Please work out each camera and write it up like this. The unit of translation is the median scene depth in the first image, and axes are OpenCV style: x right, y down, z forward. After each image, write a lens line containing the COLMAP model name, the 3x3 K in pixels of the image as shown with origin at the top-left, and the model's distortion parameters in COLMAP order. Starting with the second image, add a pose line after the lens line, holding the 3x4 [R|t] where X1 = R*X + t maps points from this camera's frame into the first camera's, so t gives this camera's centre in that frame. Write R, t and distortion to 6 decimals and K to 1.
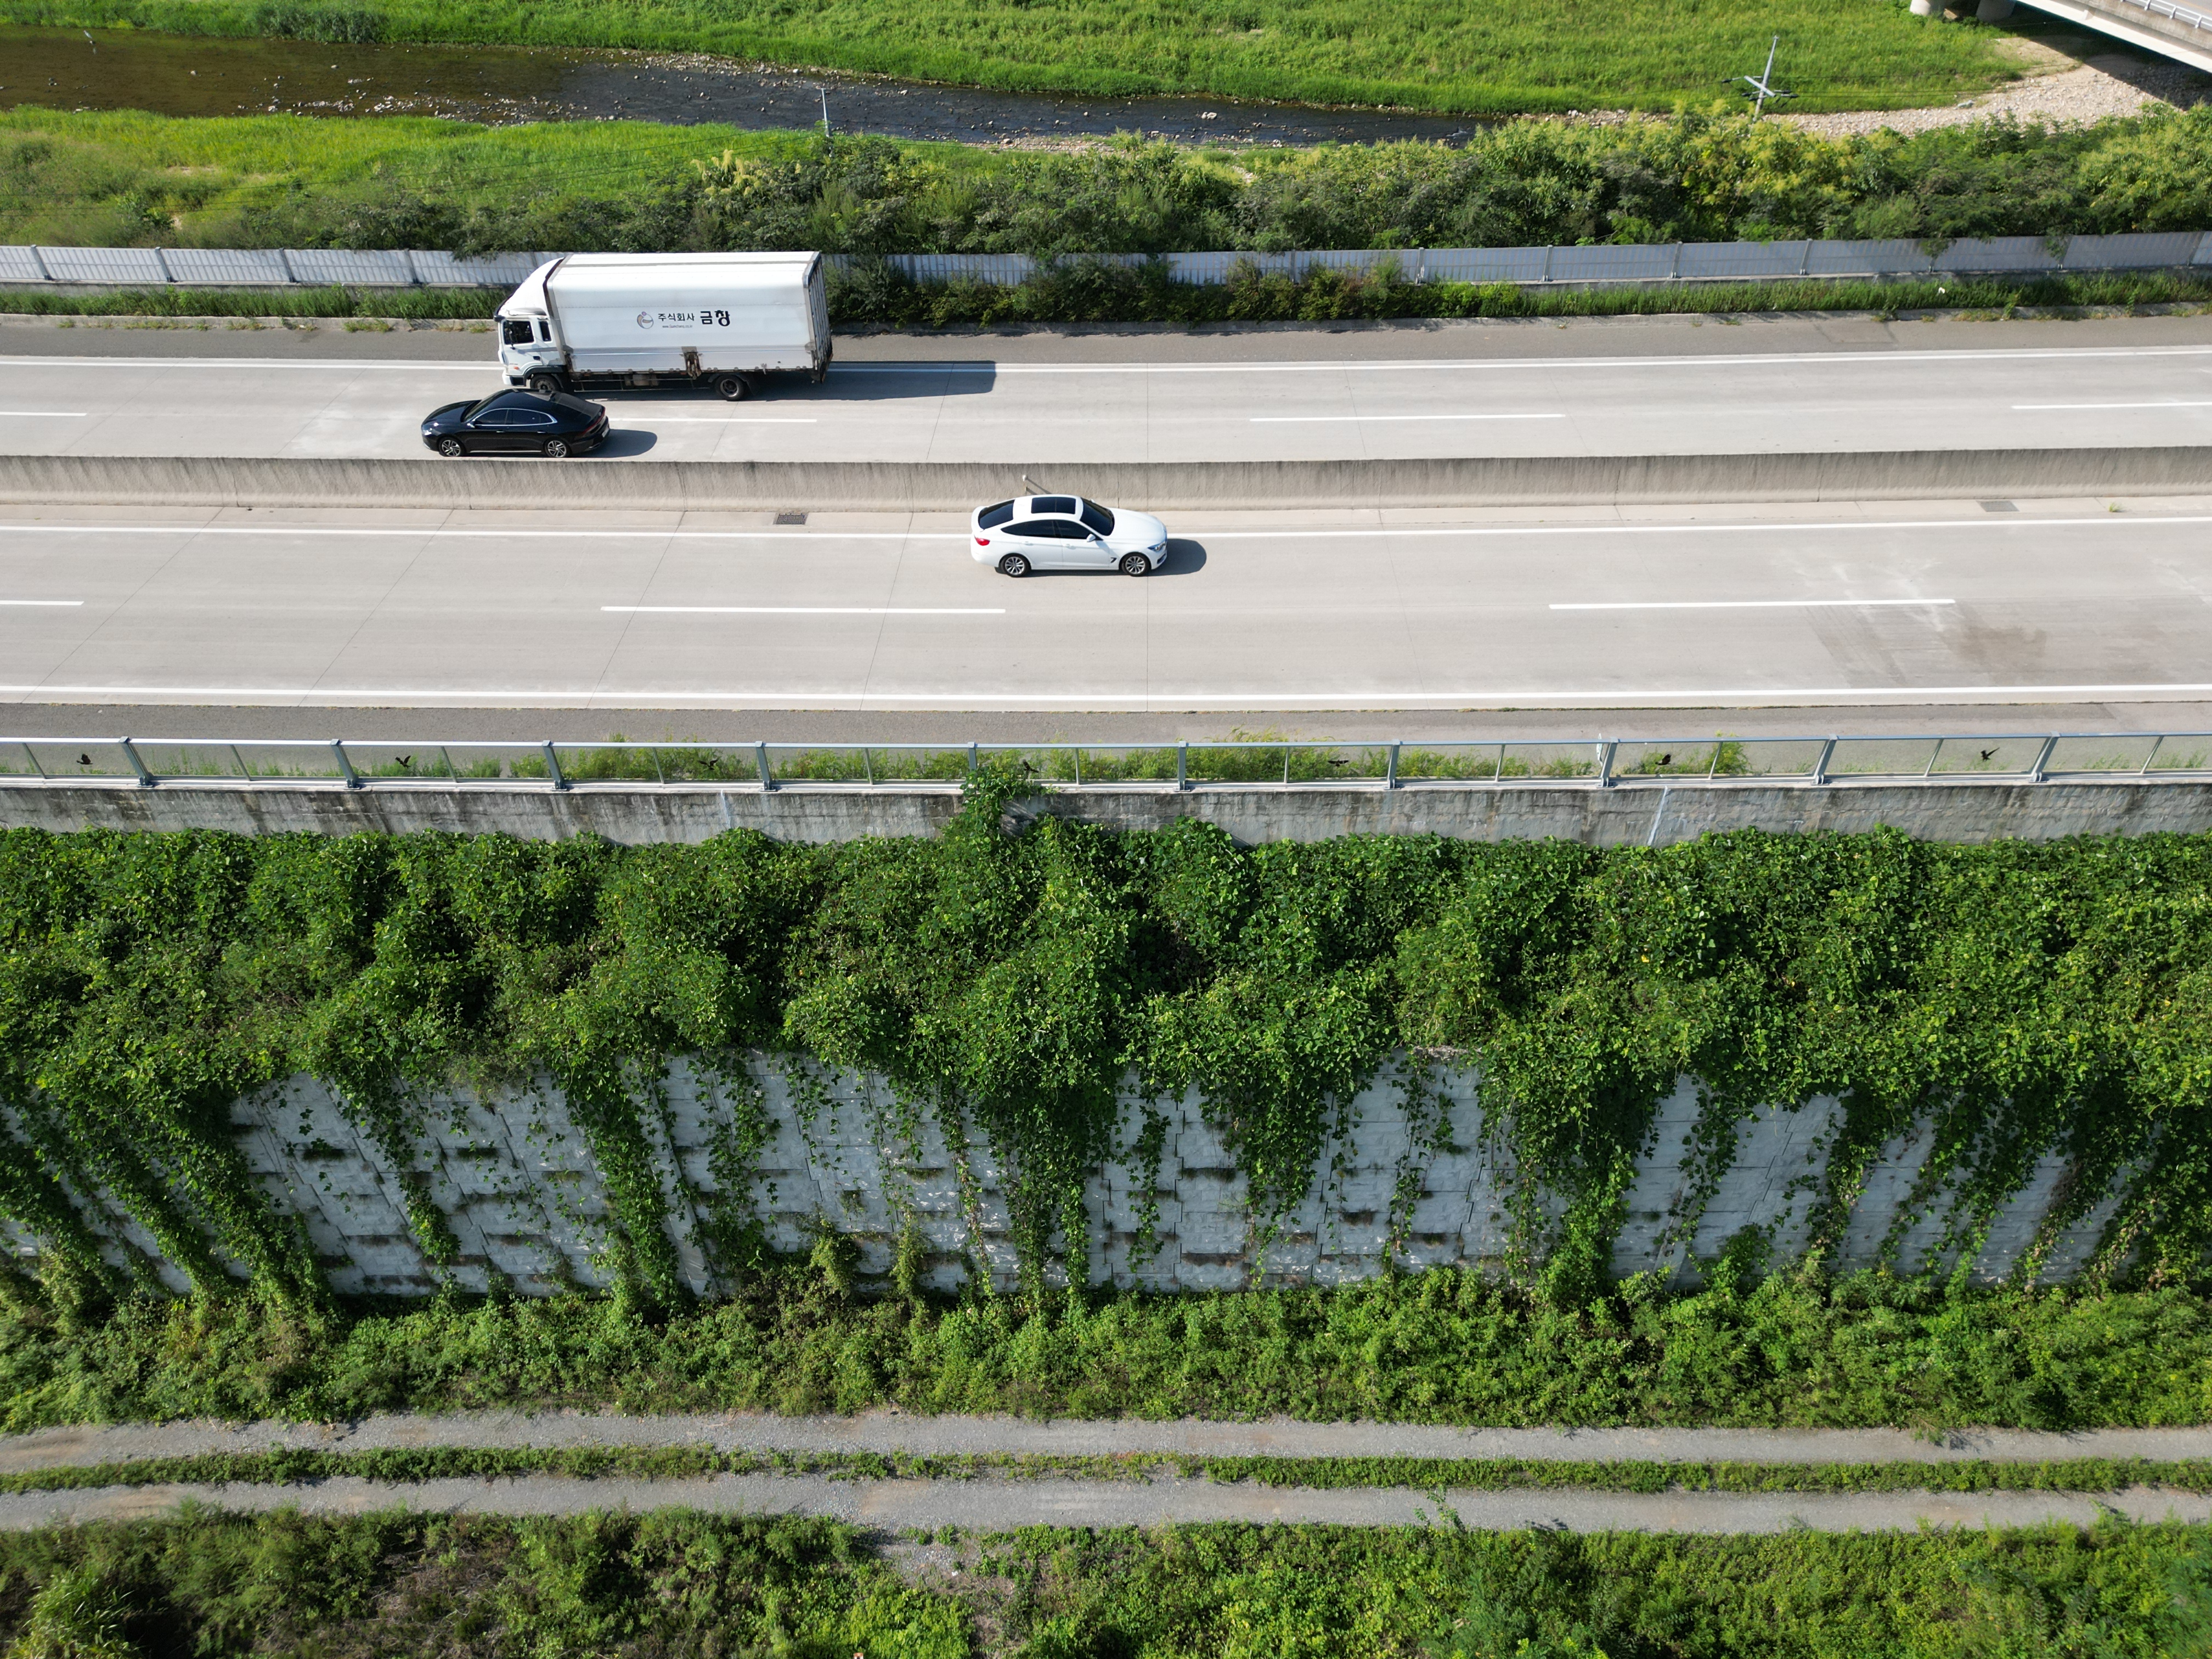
lens RADIAL K [[1557.9, 0, 1119.3], [0, 1557.9, 809.6], [0, 0, 1]] dist [0.053730, -0.035908]
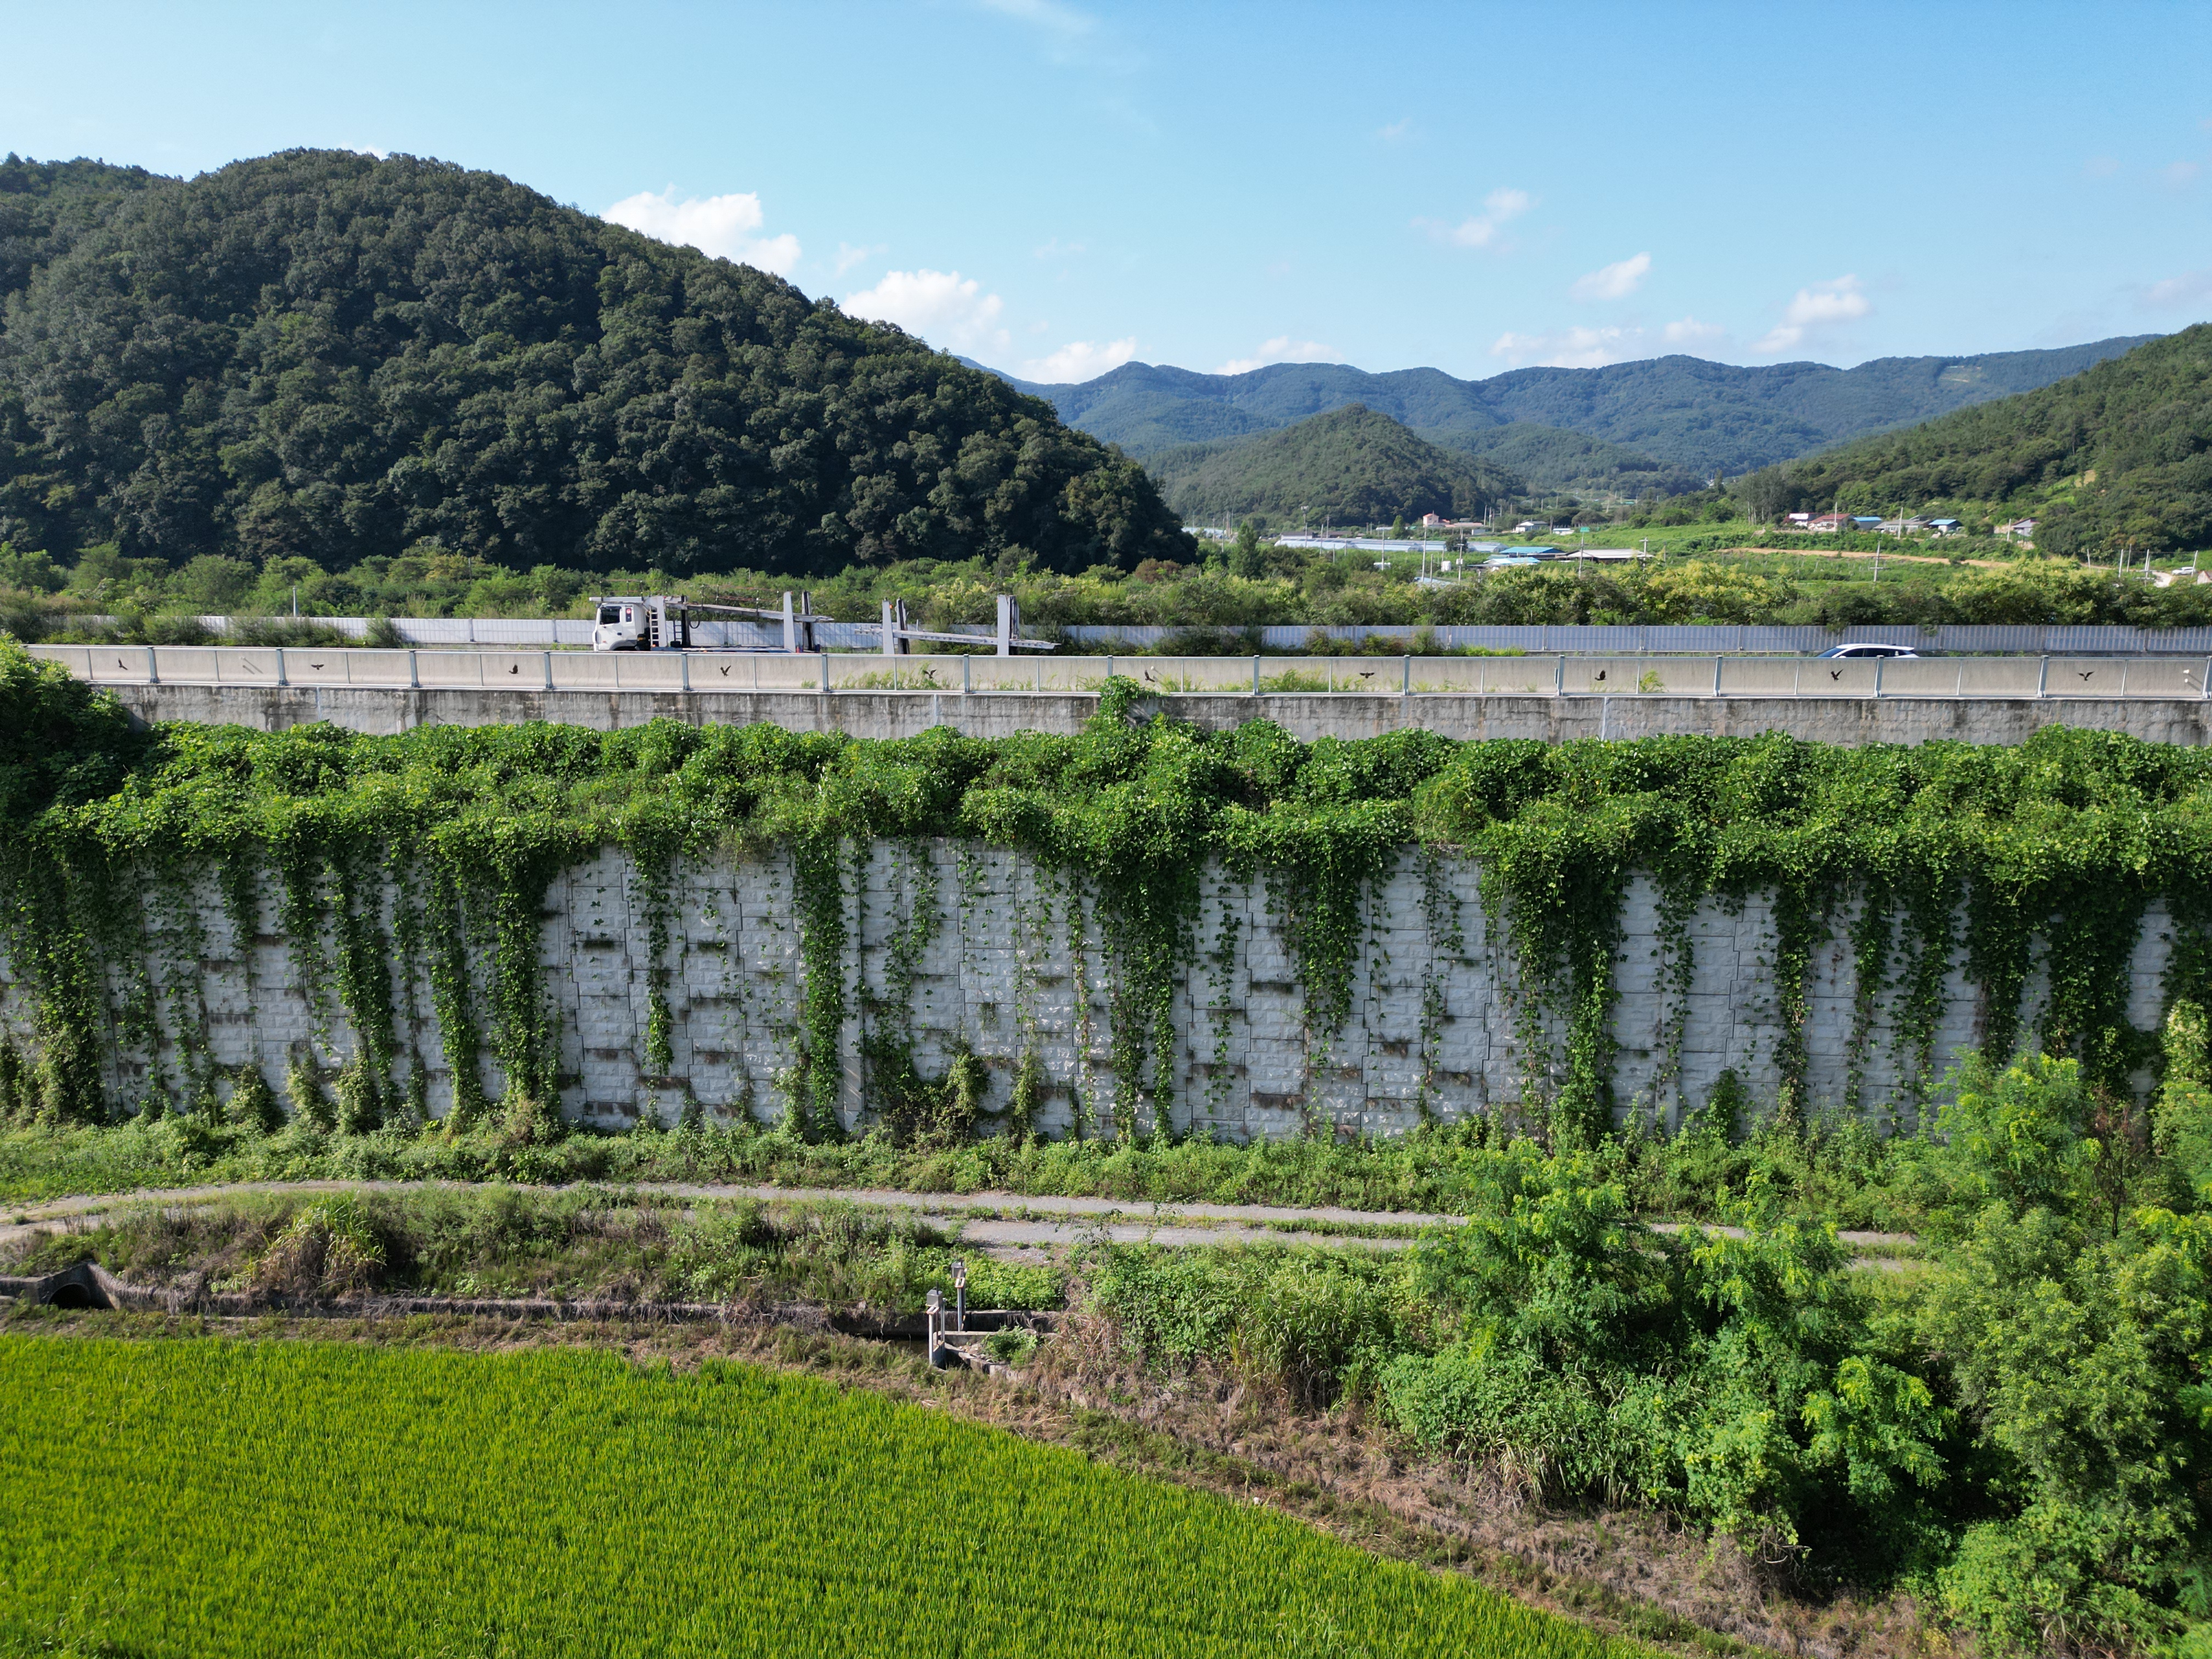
lens RADIAL K [[1552.0, 0, 1108.1], [0, 1552.0, 824.9], [0, 0, 1]] dist [0.072211, -0.074670]
pose [[0.996022, 0.027701, -0.084692, 0.027491], [-0.066309, 0.865333, -0.496792, 0.733714], [0.059525, 0.500432, 0.863727, -0.153454]]
